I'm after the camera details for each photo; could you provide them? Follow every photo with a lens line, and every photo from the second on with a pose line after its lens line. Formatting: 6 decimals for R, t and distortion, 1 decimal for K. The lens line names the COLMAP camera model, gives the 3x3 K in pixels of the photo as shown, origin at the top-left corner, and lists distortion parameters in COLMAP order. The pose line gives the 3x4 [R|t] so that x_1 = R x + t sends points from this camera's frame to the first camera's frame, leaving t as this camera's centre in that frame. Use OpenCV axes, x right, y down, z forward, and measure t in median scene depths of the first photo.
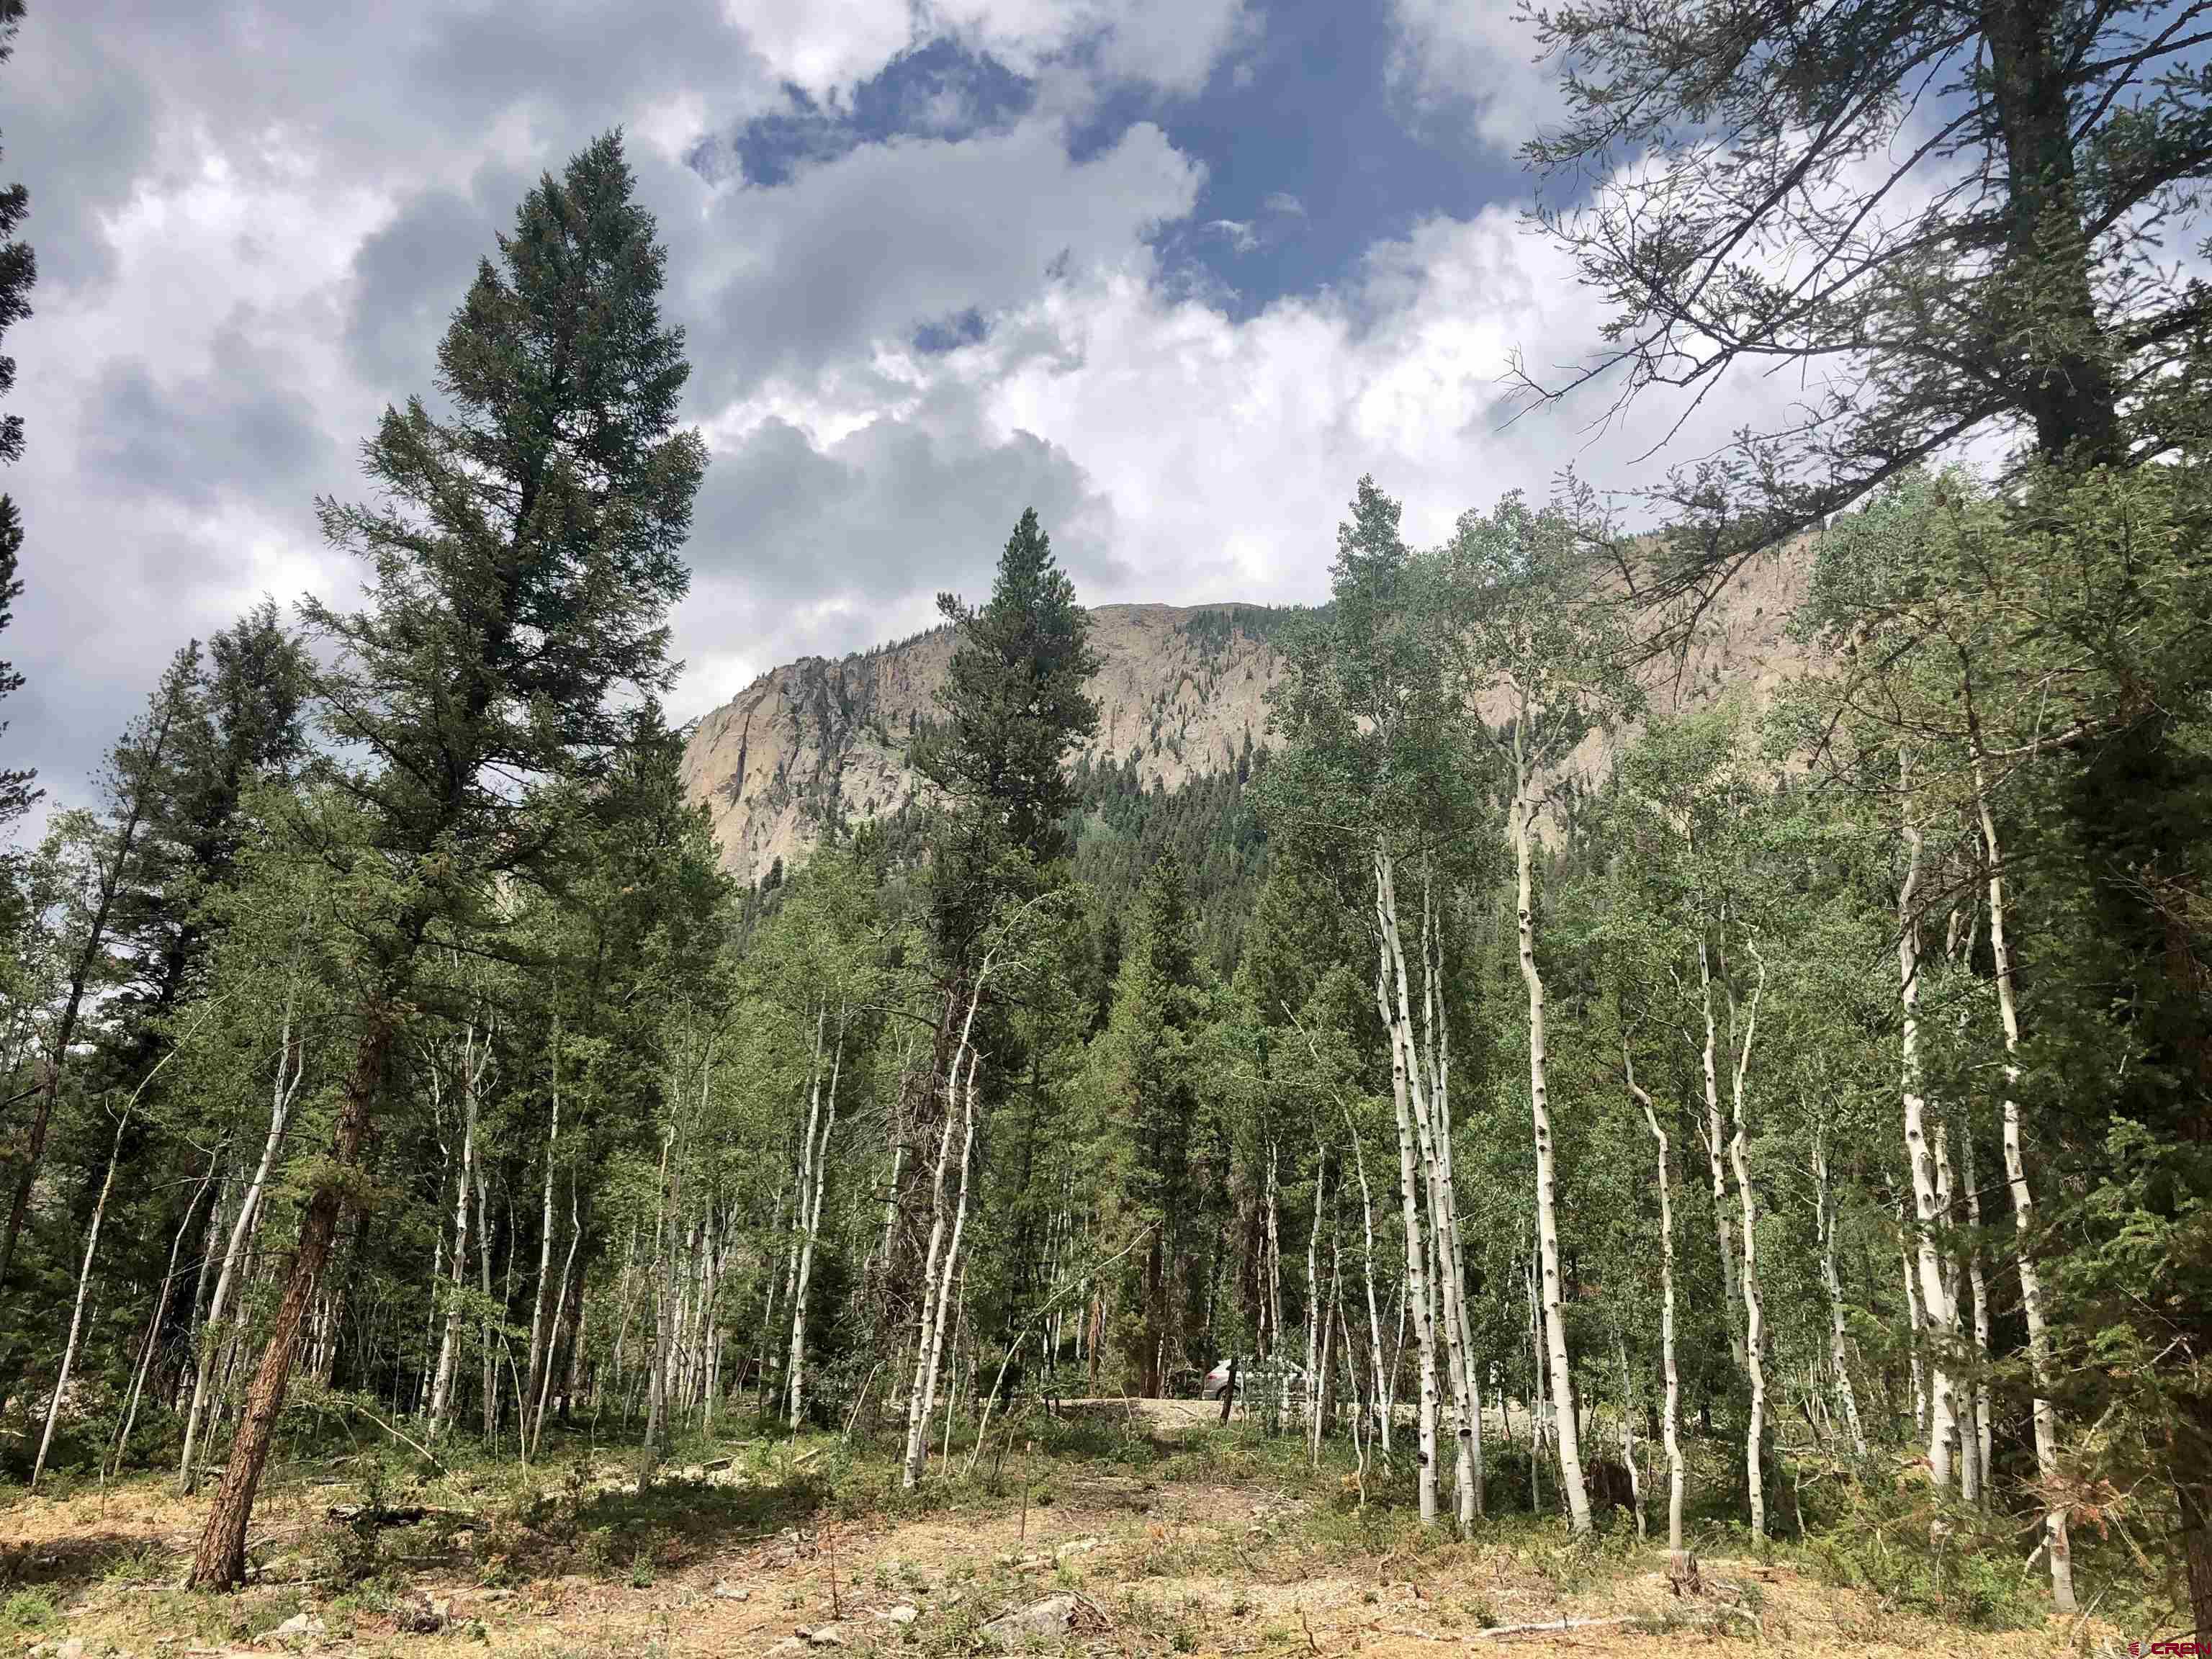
lens RADIAL K [[1821.3, 0, 1124.8], [0, 1821.3, 834.7], [0, 0, 1]] dist [0.015363, -0.009869]
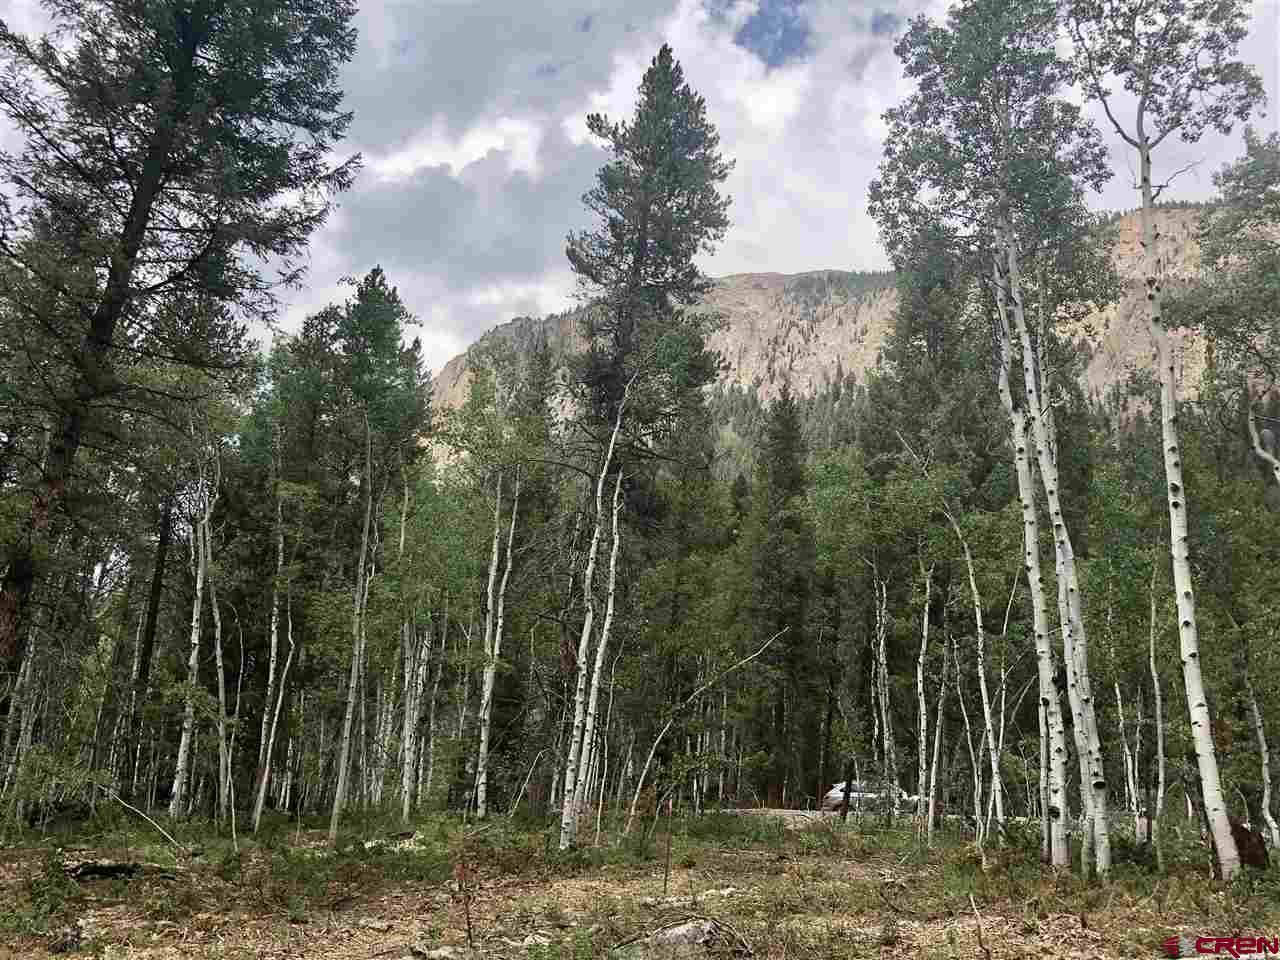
lens RADIAL K [[1307.4, 0, 651.0], [0, 1307.4, 478.7], [0, 0, 1]] dist [0.009120, 0.000000]
pose [[0.997033, -0.014096, -0.075674, -0.004572], [0.015947, 0.999587, 0.023919, 0.156605], [0.075305, -0.025055, 0.996846, 0.301019]]
